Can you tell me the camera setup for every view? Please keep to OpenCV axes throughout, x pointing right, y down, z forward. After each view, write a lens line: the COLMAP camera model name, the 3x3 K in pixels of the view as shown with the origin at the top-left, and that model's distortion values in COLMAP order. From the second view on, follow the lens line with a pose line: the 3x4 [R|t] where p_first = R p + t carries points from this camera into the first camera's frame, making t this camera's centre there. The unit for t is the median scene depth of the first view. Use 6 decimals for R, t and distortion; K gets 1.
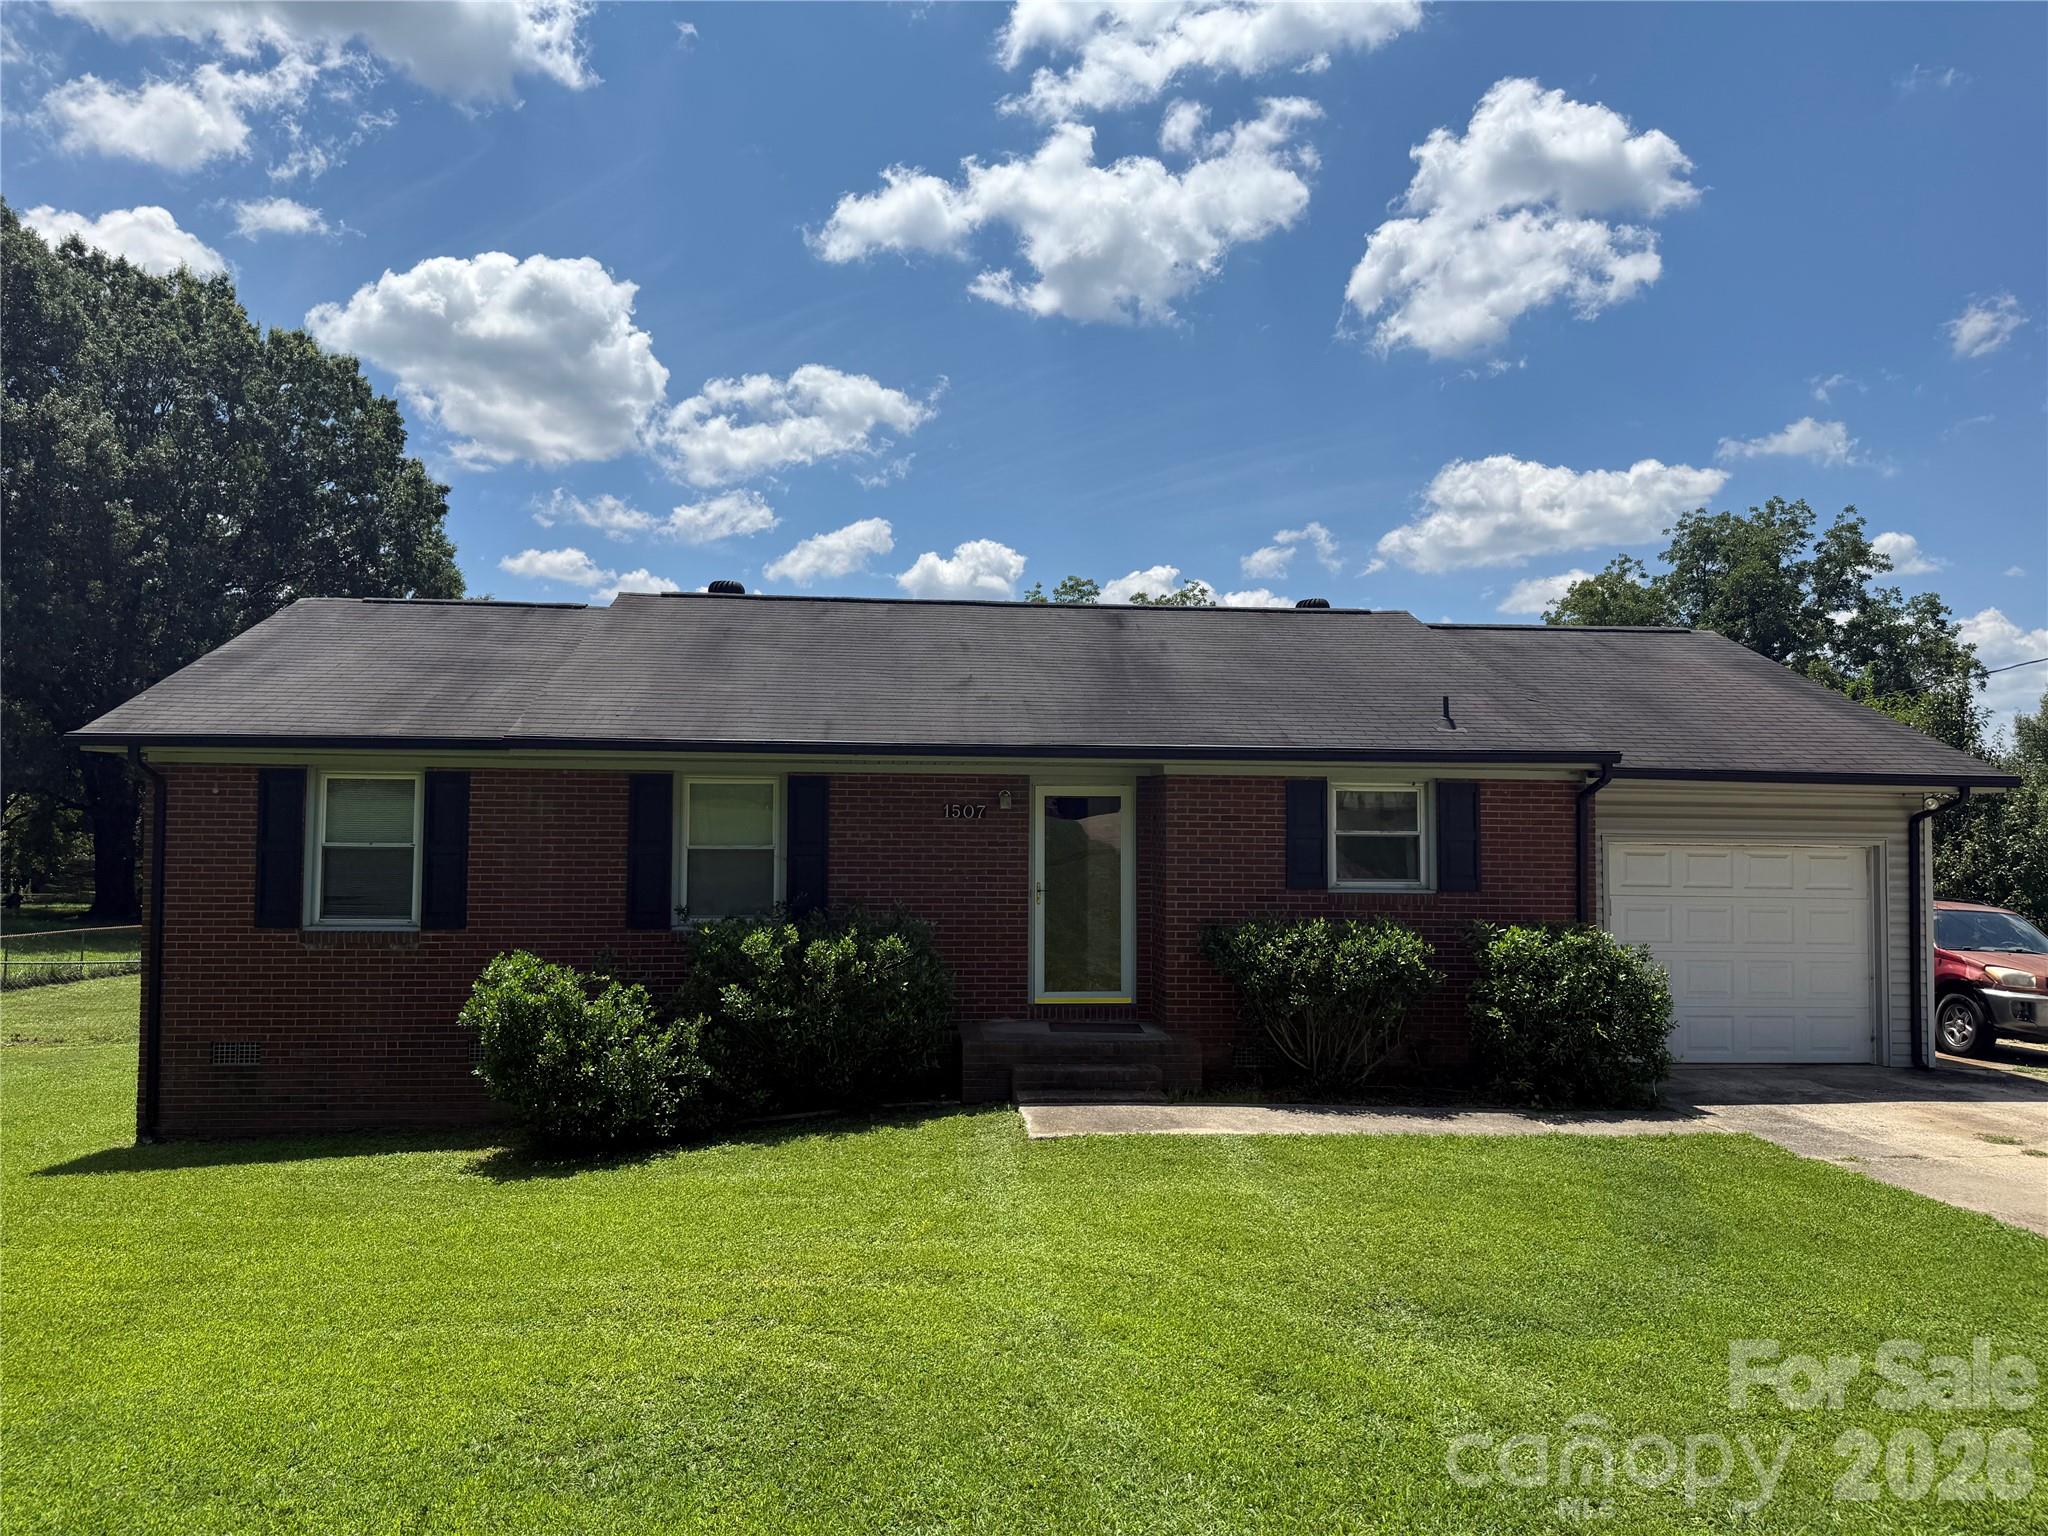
lens RADIAL K [[1443.3, 0, 1024.0], [0, 1443.3, 768.0], [0, 0, 1]] dist [0.006881, -0.003752]
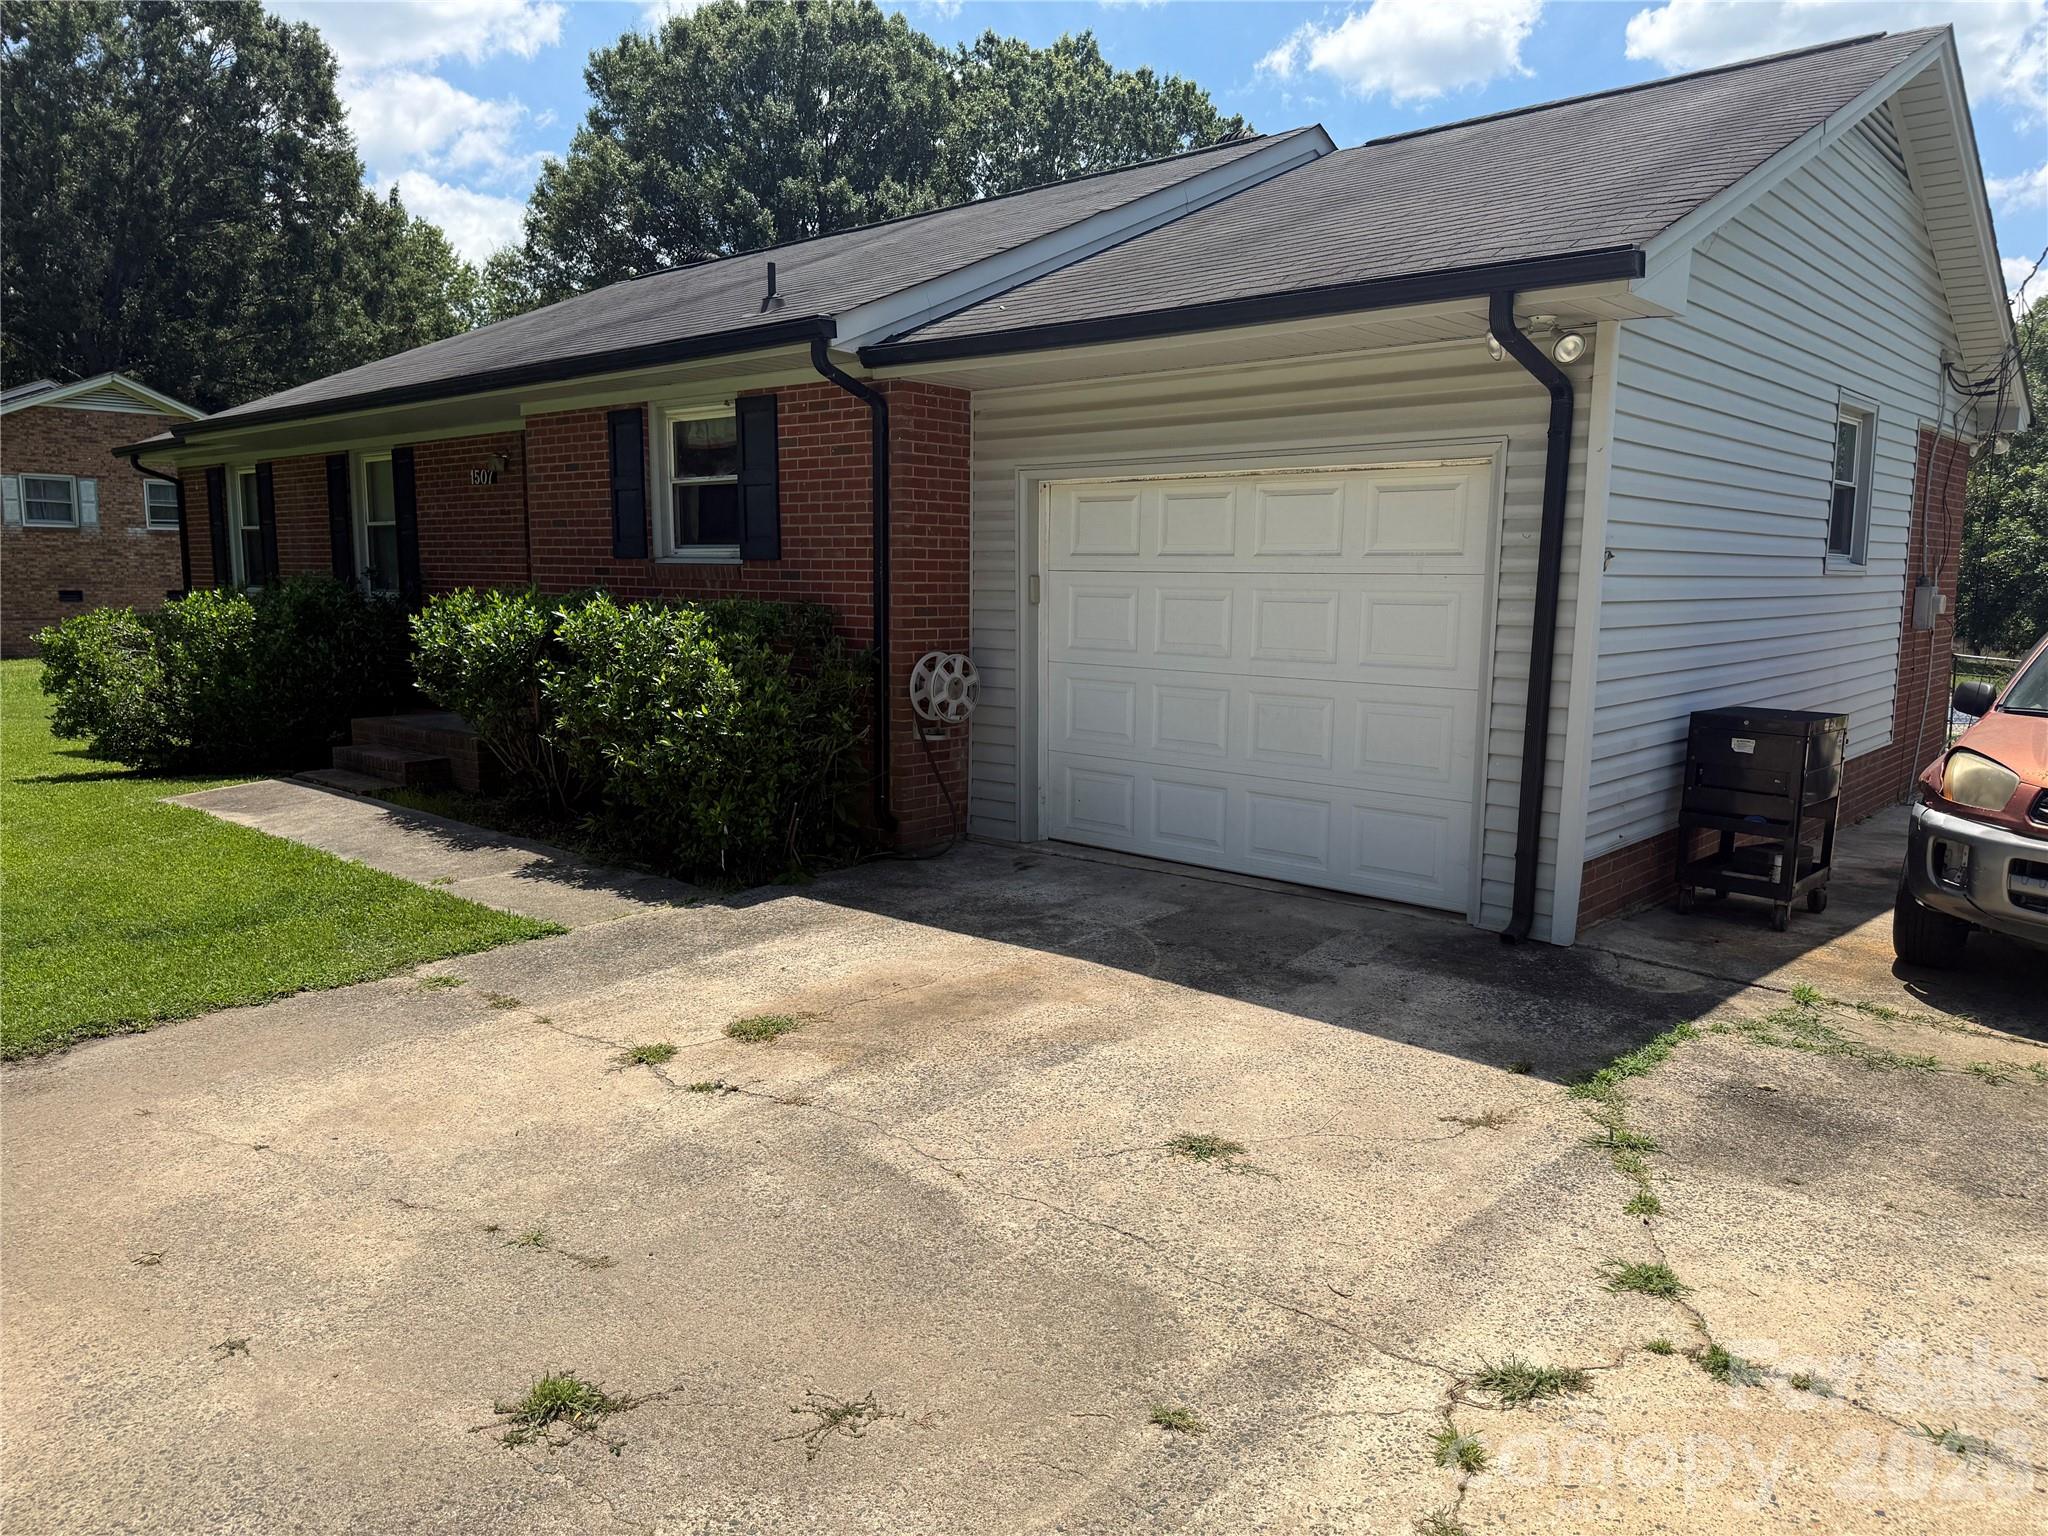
lens RADIAL K [[1446.3, 0, 1024.9], [0, 1446.3, 810.8], [0, 0, 1]] dist [0.004353, -0.002085]
pose [[0.679431, 0.116678, -0.724403, 0.839697], [0.044516, 0.978902, 0.199422, 0.065918], [0.732388, -0.167741, 0.659902, 0.577005]]
